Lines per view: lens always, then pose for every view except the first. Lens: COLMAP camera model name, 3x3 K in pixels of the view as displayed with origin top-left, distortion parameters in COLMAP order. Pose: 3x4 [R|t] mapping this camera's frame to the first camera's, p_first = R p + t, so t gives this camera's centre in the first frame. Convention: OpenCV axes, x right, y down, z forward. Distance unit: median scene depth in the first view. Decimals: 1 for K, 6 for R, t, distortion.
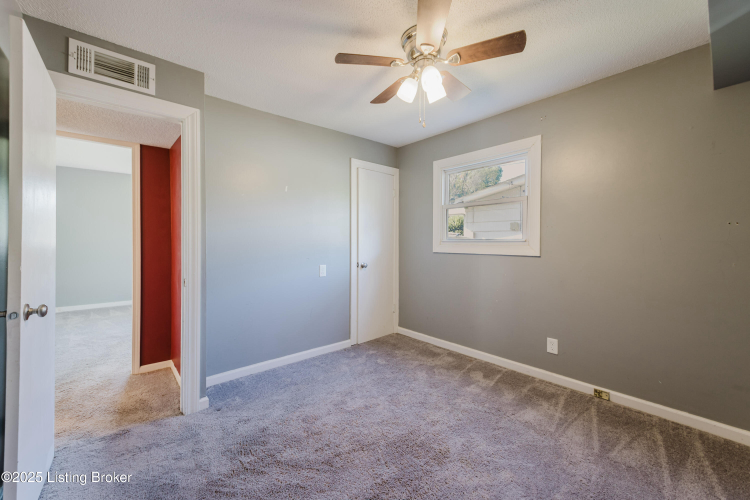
lens RADIAL K [[289.6, 0, 372.0], [0, 289.6, 243.6], [0, 0, 1]] dist [0.007067, -0.001243]
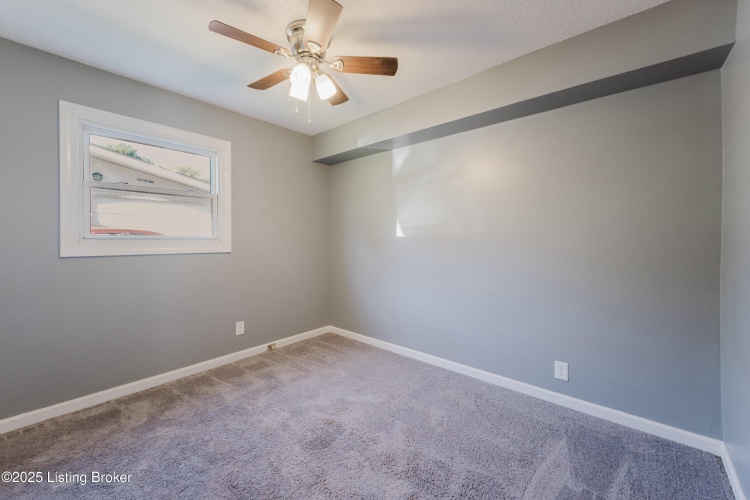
lens RADIAL K [[289.6, 0, 357.8], [0, 289.6, 241.8], [0, 0, 1]] dist [0.007067, -0.001243]
pose [[-0.089153, -0.009964, 0.995968, -0.589084], [0.003874, 0.999939, 0.010350, -0.005693], [-0.996010, 0.004781, -0.089109, 0.642109]]
